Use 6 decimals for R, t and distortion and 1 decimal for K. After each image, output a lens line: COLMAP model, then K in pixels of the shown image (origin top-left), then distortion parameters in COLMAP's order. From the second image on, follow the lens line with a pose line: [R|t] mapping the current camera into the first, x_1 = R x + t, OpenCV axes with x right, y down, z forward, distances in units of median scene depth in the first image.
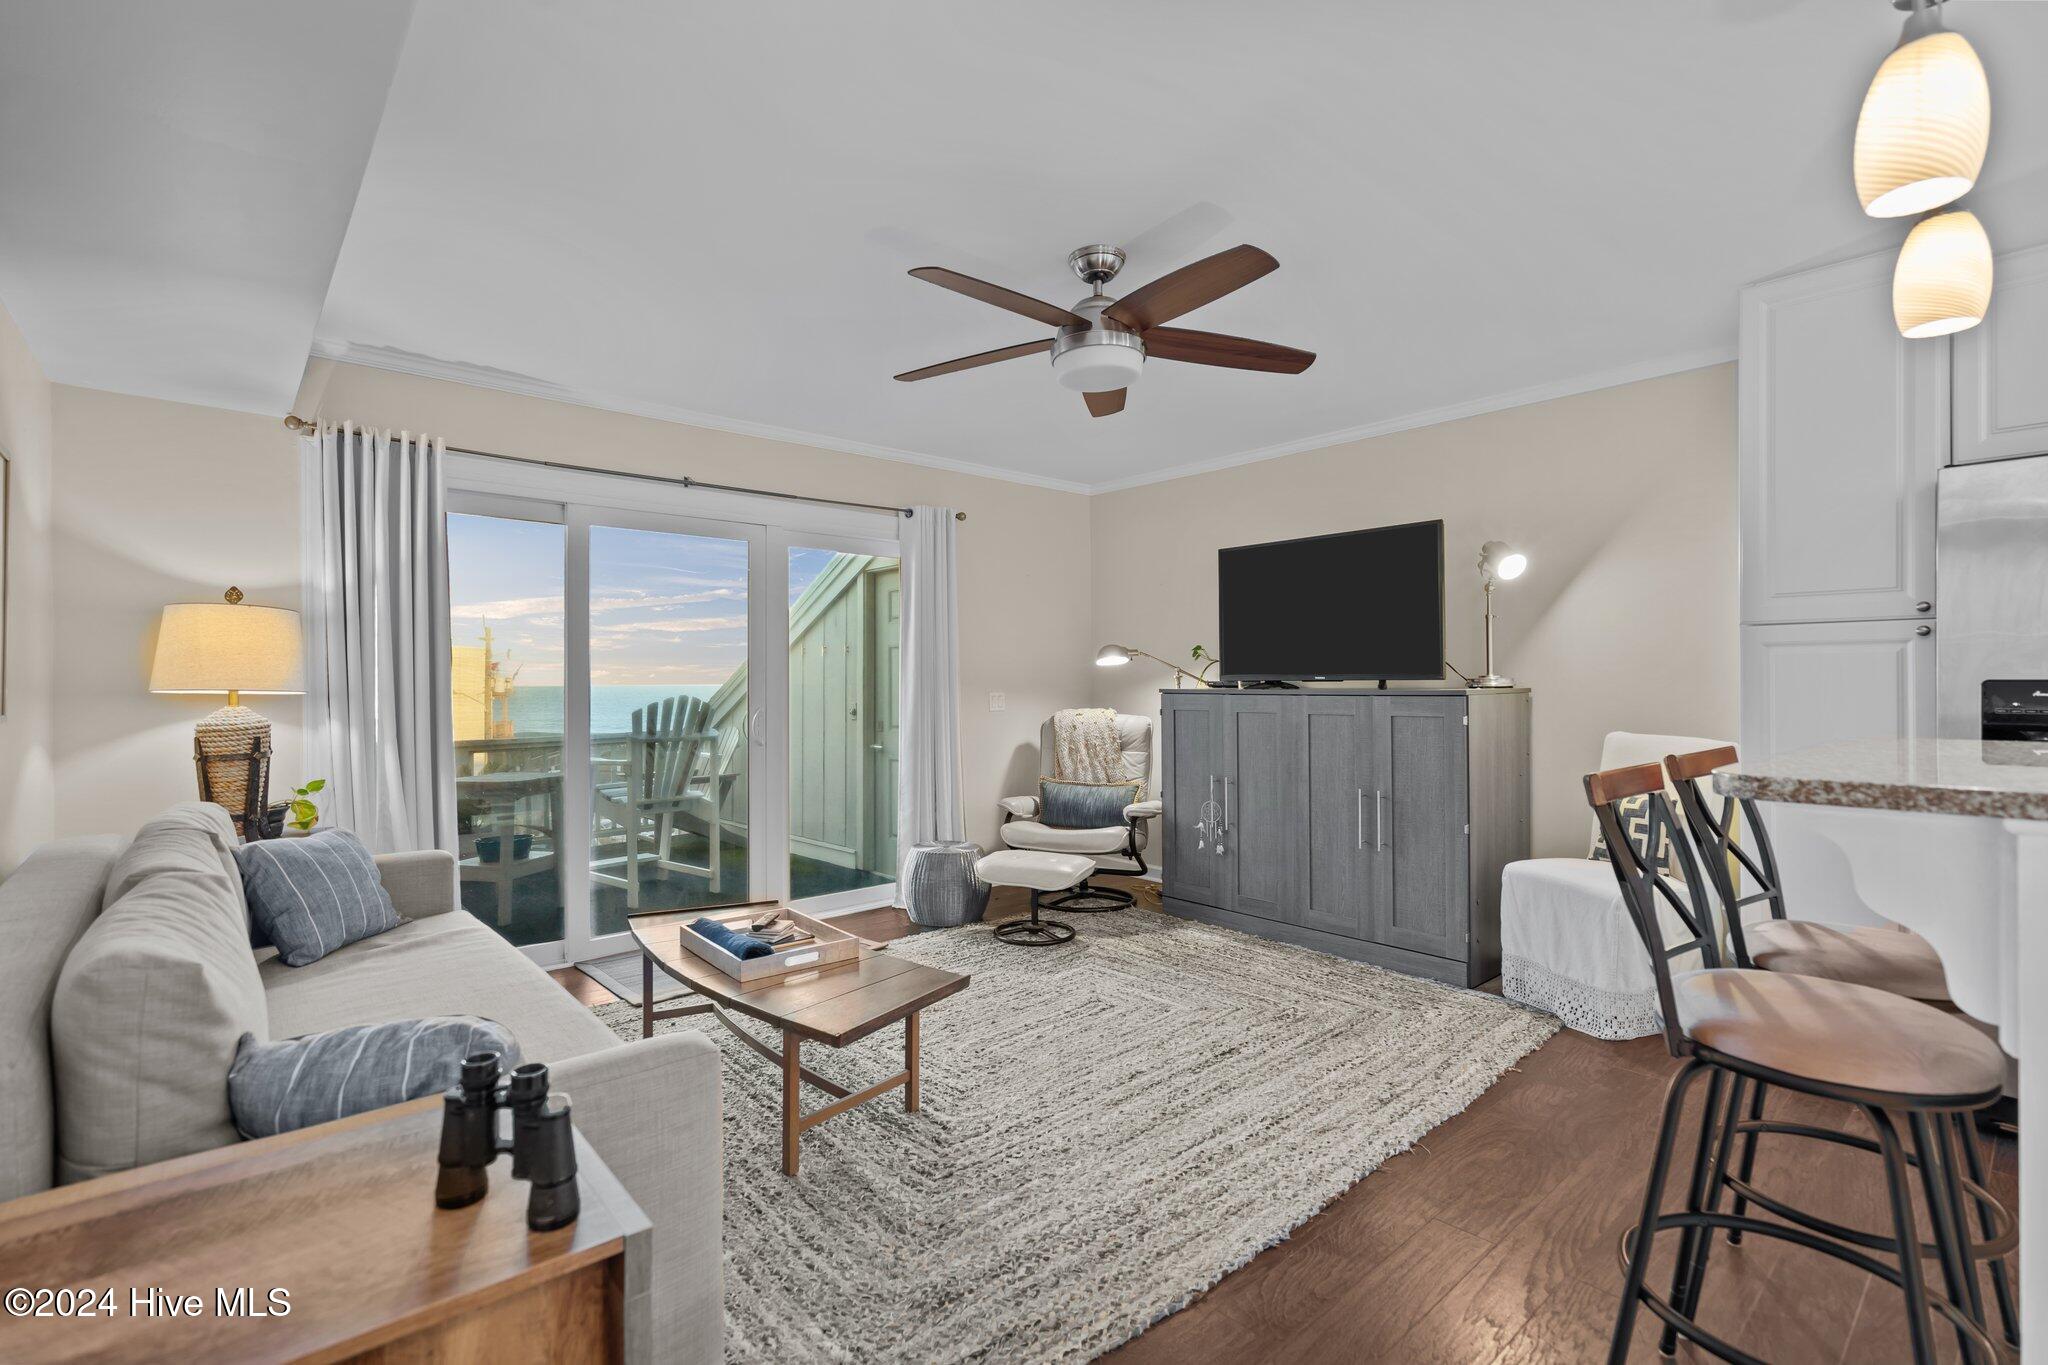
lens RADIAL K [[931.6, 0, 1010.6], [0, 931.6, 676.1], [0, 0, 1]] dist [-0.001911, -0.000104]
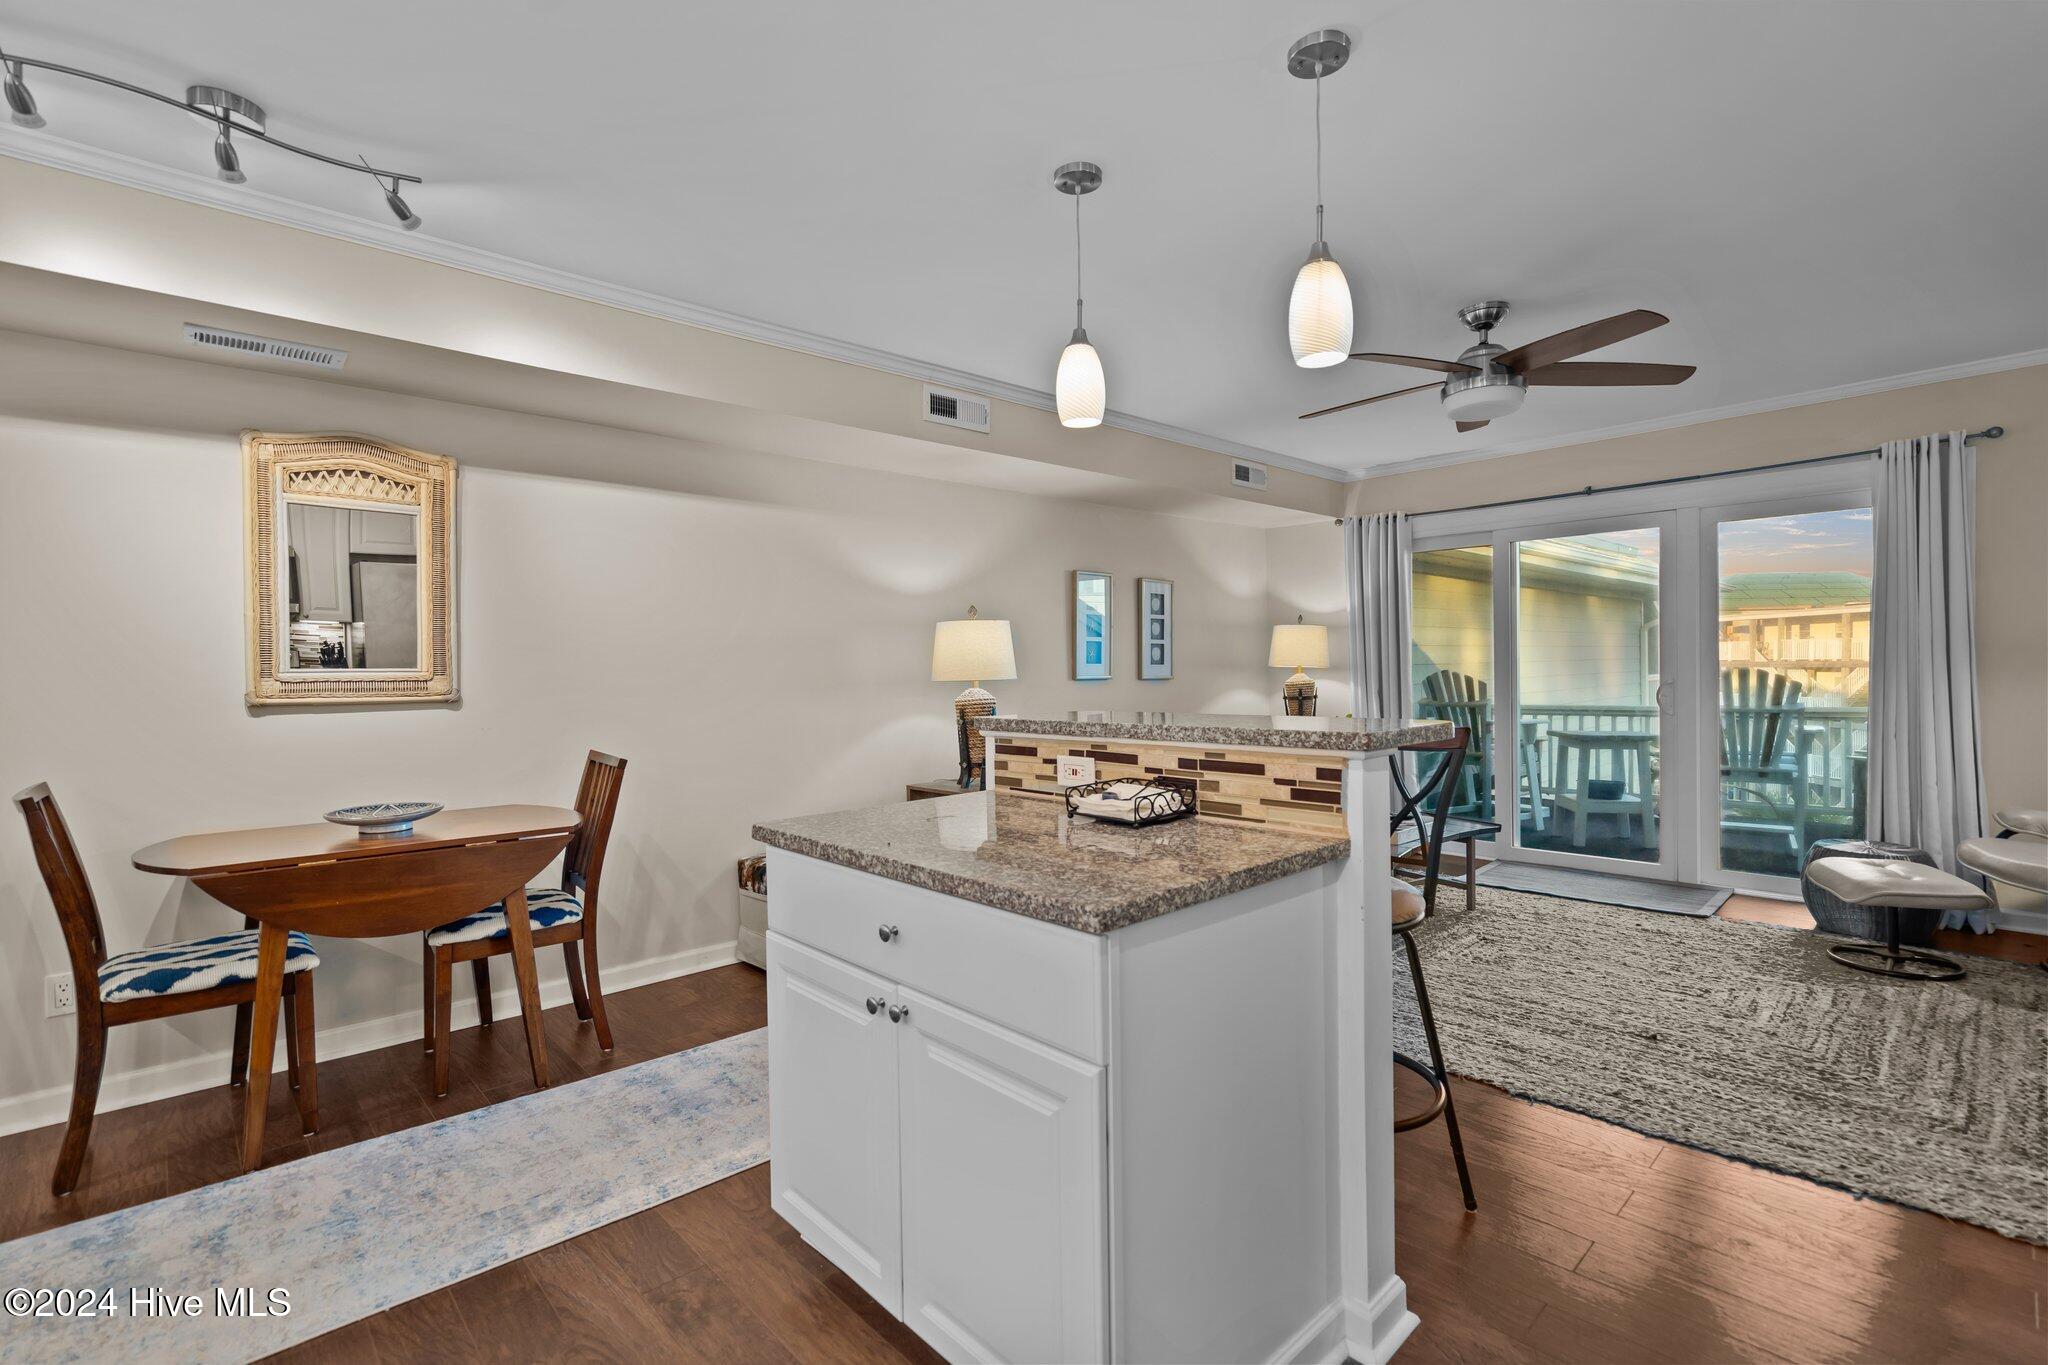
lens RADIAL K [[922.7, 0, 1024.0], [0, 922.7, 682.5], [0, 0, 1]] dist [0.000371, 0.000143]
pose [[0.041183, 0.020355, -0.998944, 1.094713], [0.023359, 0.999500, 0.021329, -0.004132], [0.998879, -0.024213, 0.040687, 0.295848]]
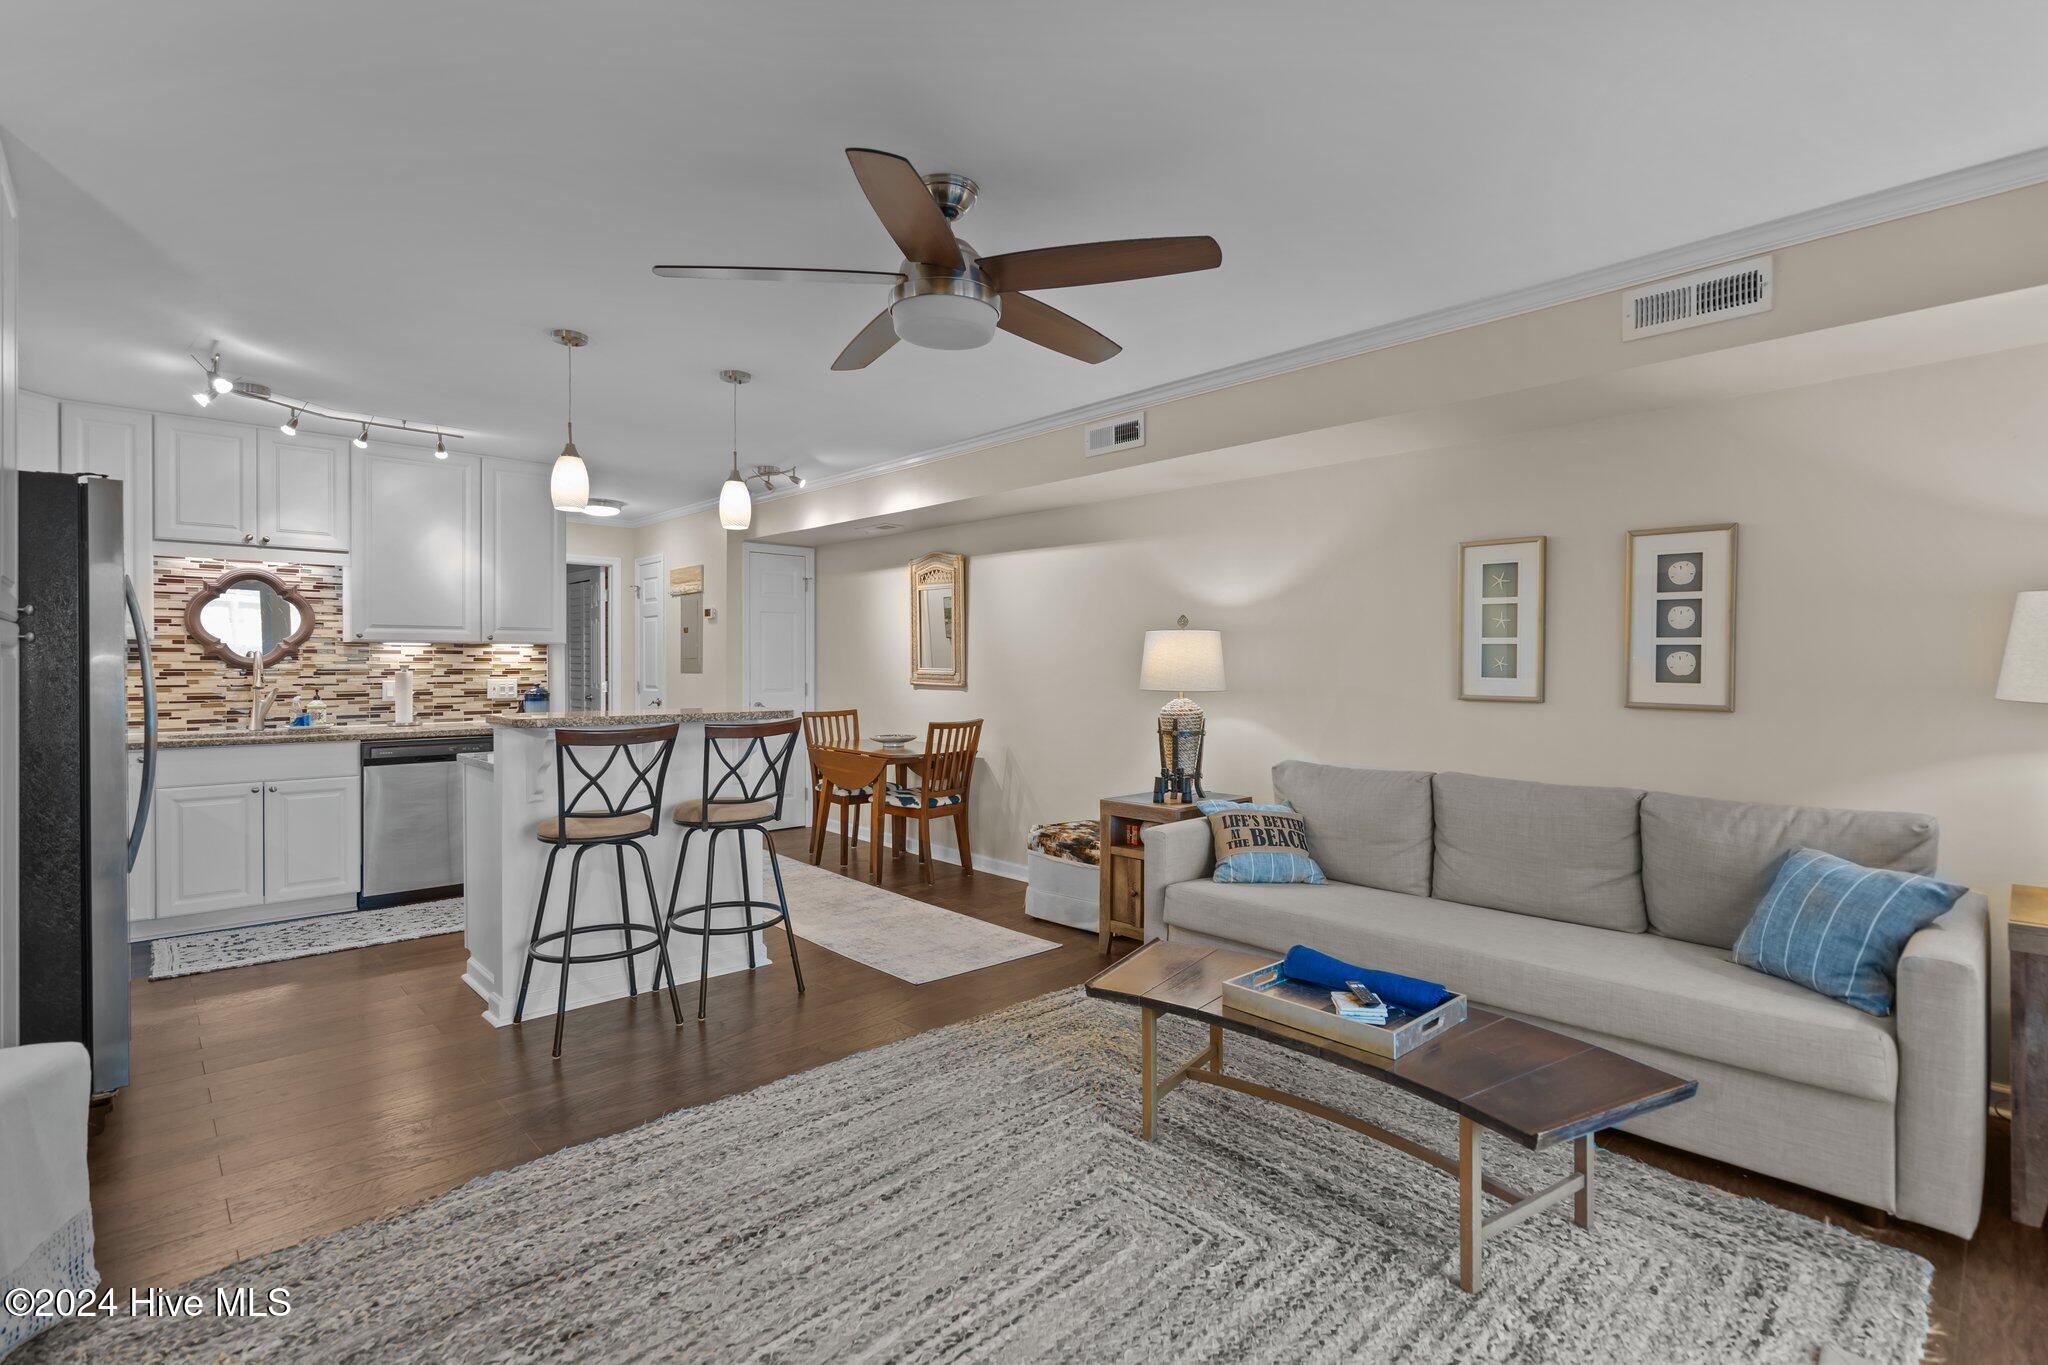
lens RADIAL K [[953.9, 0, 1022.9], [0, 953.9, 669.6], [0, 0, 1]] dist [0.002161, 0.000256]
pose [[-0.999051, 0.002895, -0.043463, 0.053042], [0.002863, 0.999996, 0.000801, -0.012545], [0.043465, 0.000675, -0.999055, 1.603732]]
